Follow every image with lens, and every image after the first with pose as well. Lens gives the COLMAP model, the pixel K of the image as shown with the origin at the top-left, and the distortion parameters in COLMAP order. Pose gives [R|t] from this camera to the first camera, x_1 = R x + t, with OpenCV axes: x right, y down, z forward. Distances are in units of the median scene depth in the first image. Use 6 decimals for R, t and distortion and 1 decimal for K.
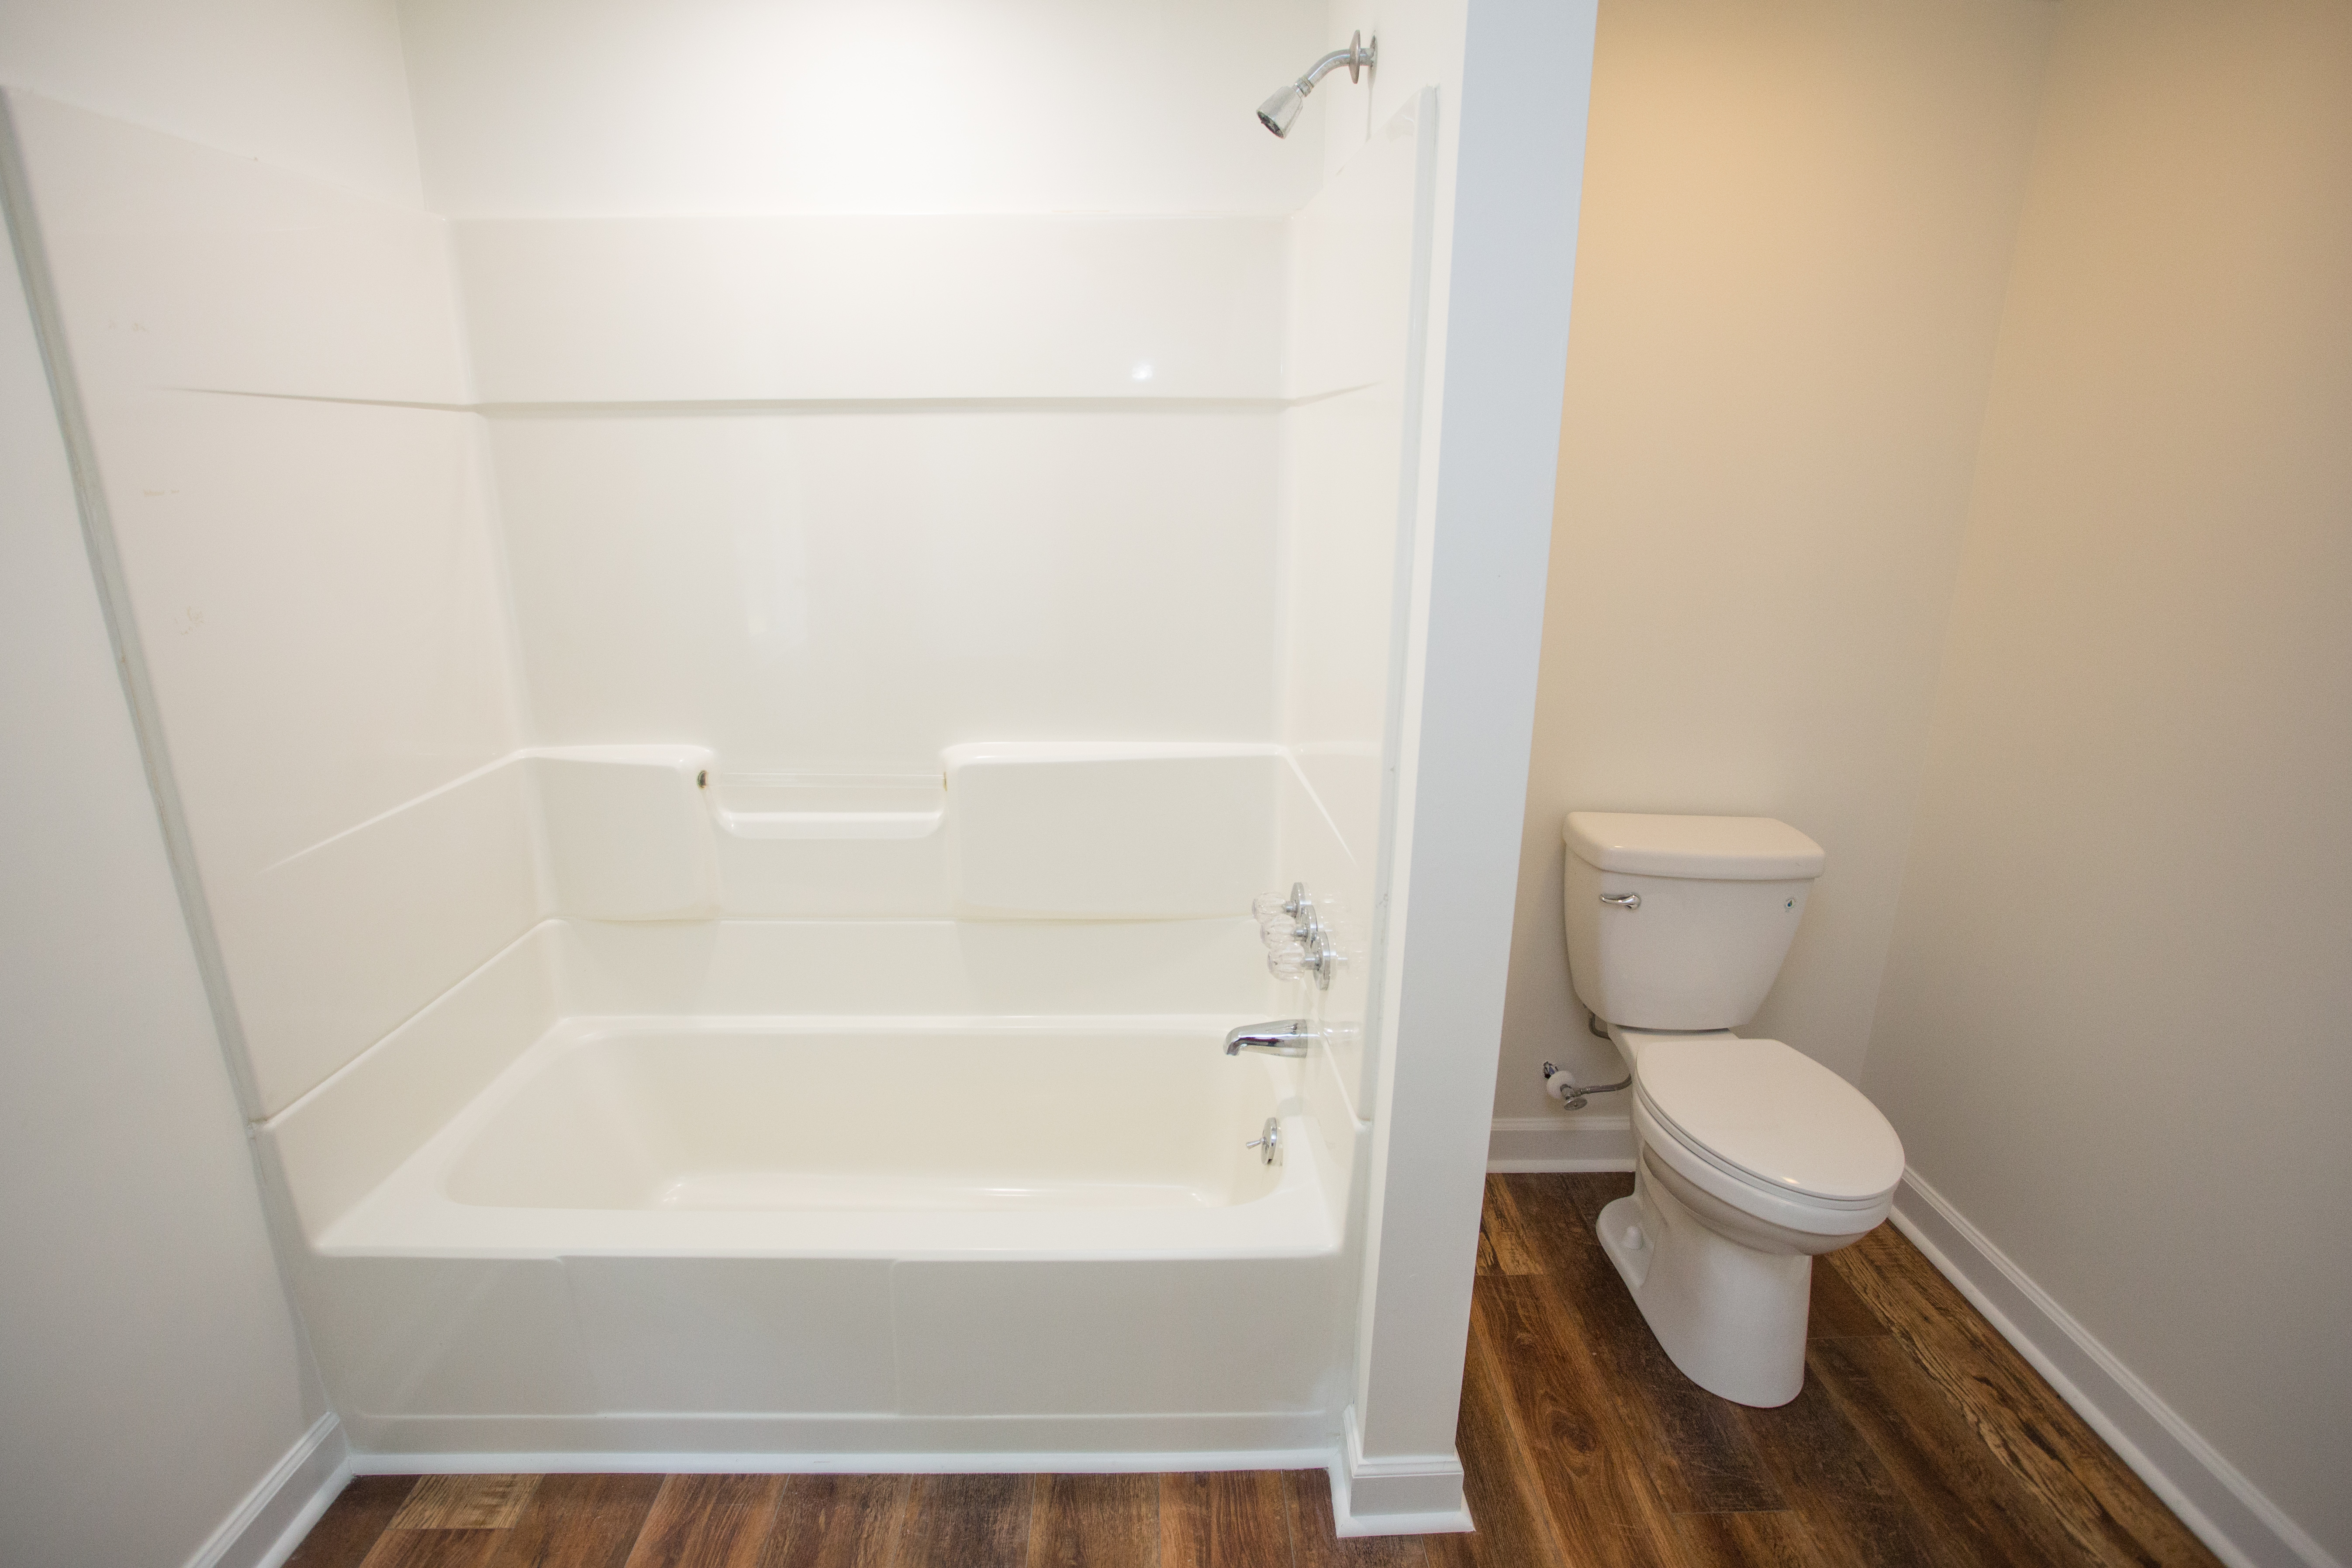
lens RADIAL K [[1138.8, 0, 1173.3], [0, 1138.8, 786.7], [0, 0, 1]] dist [-0.070779, 0.028909]
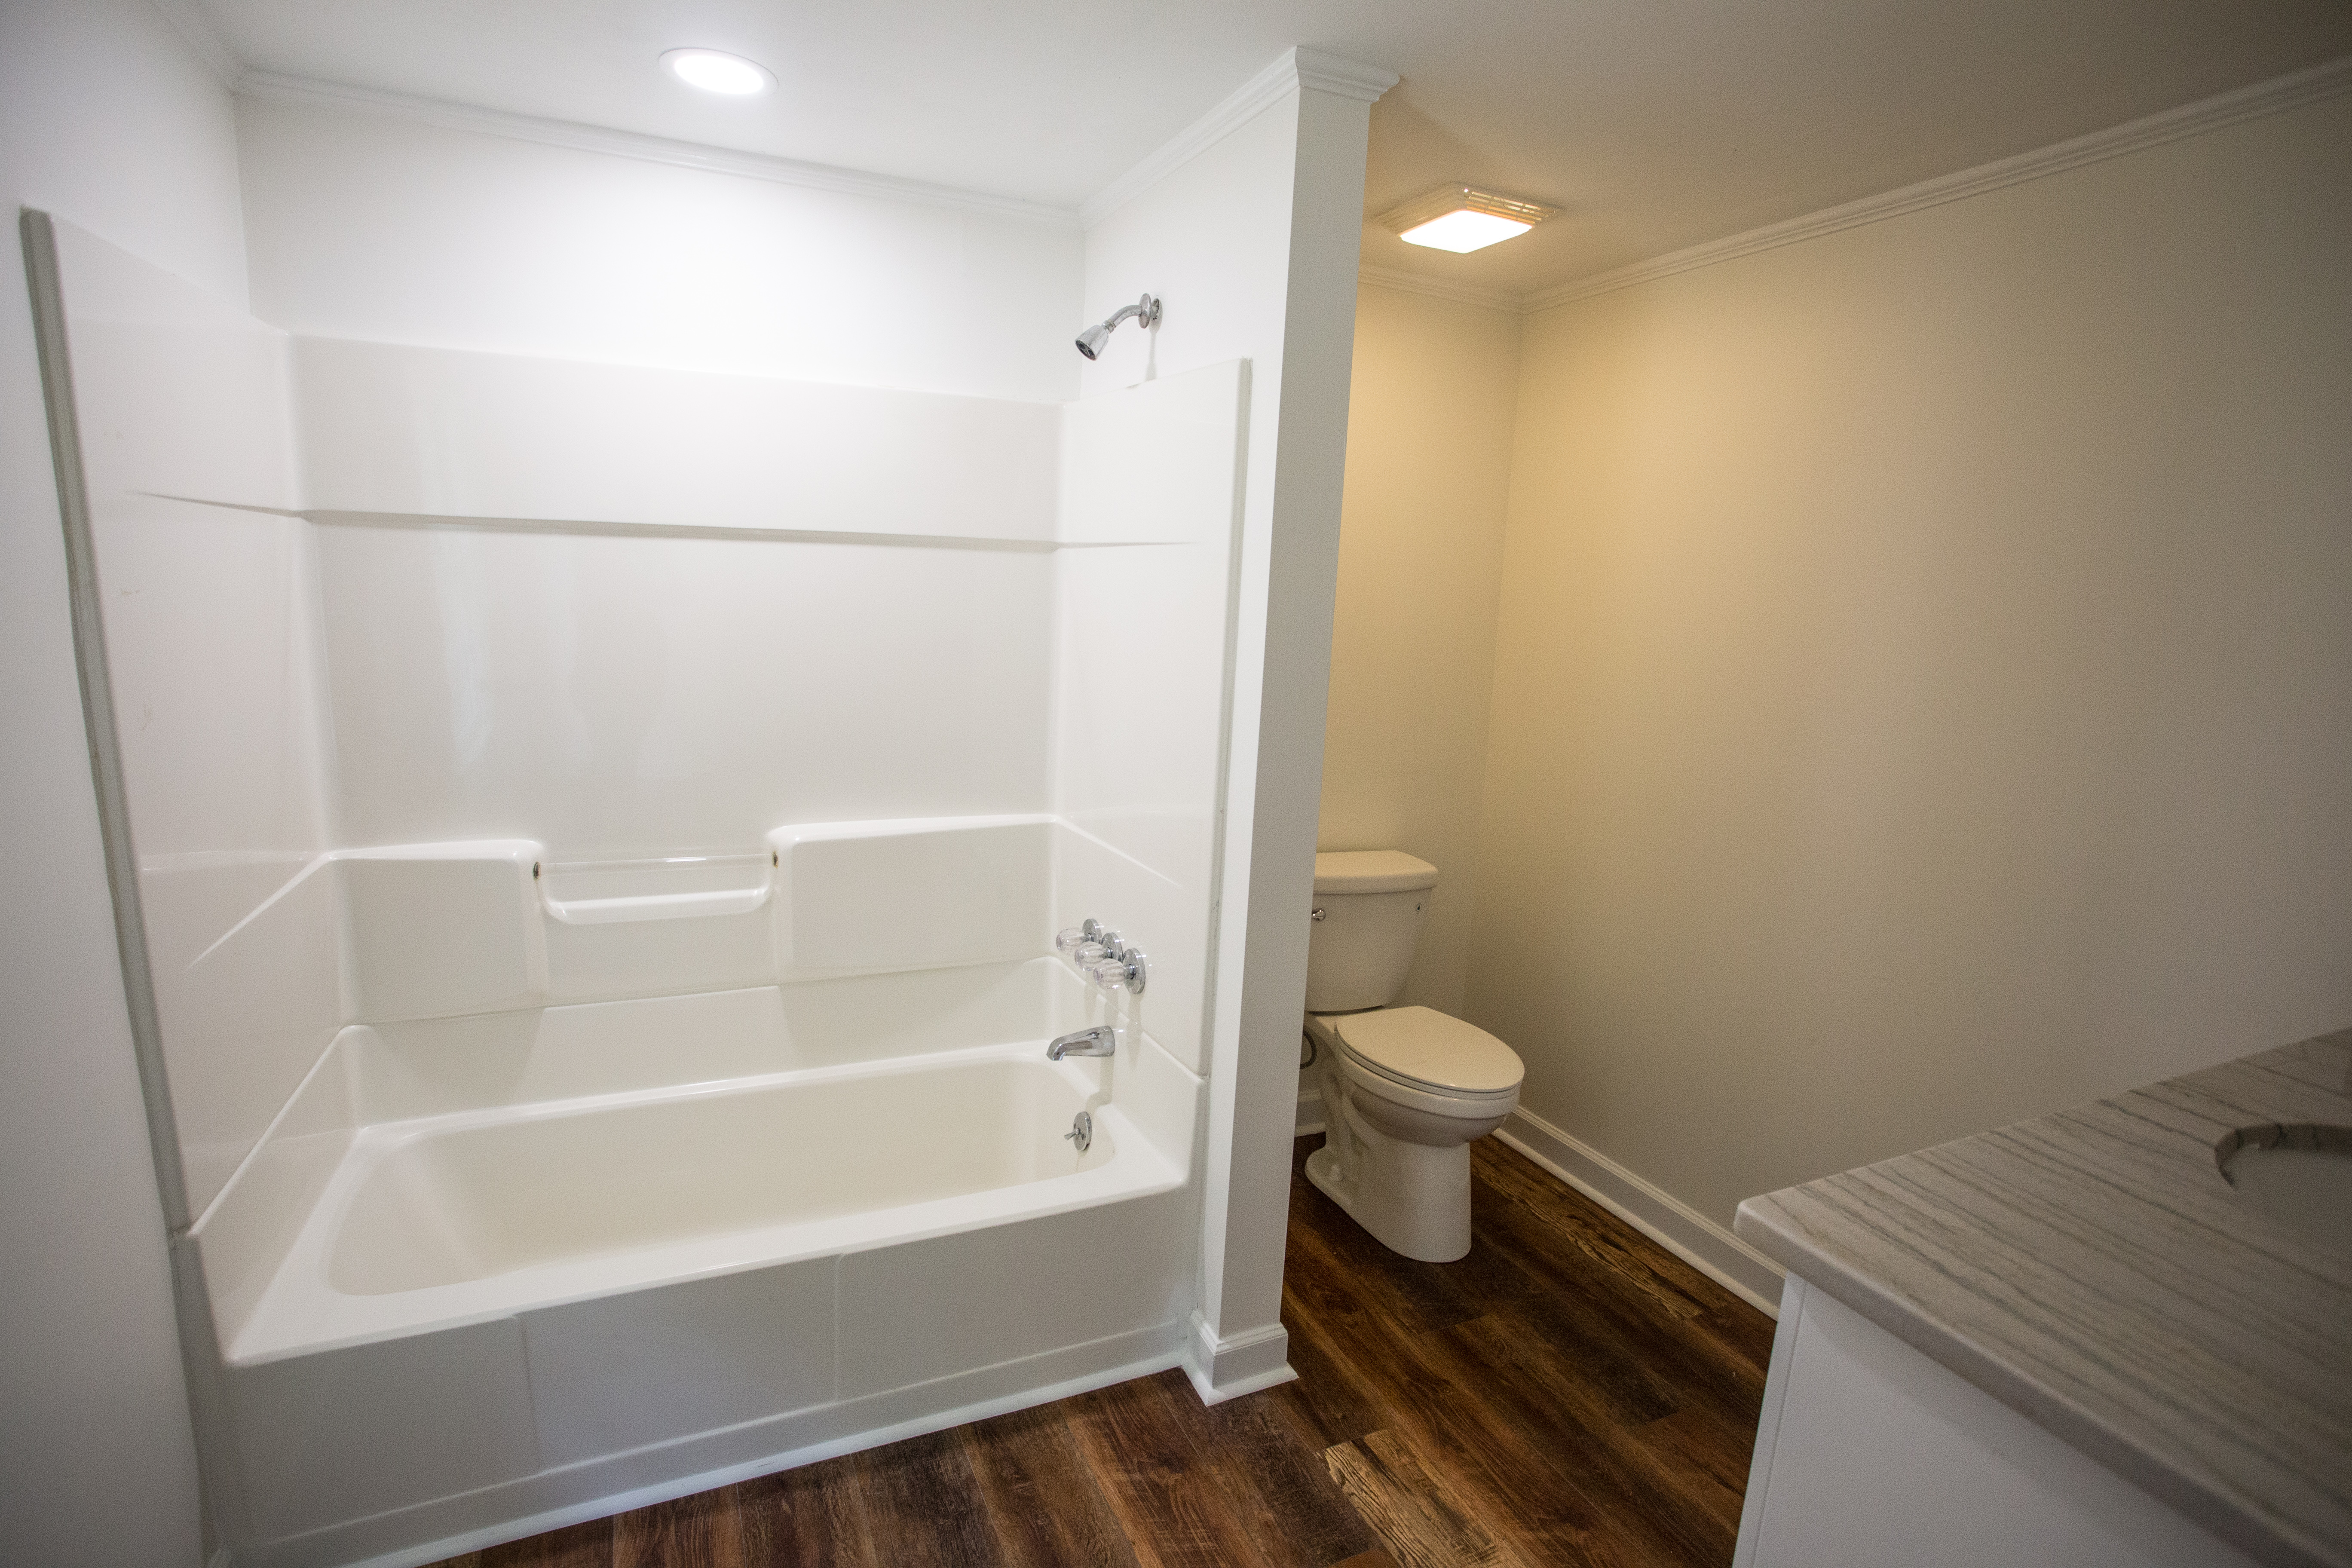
lens RADIAL K [[1120.0, 0, 1140.2], [0, 1120.0, 797.4], [0, 0, 1]] dist [-0.072499, 0.036018]
pose [[0.924120, -0.040204, 0.379983, -0.336590], [0.073582, 0.994560, -0.073723, 0.050296], [-0.374952, 0.096089, 0.922051, -0.197261]]
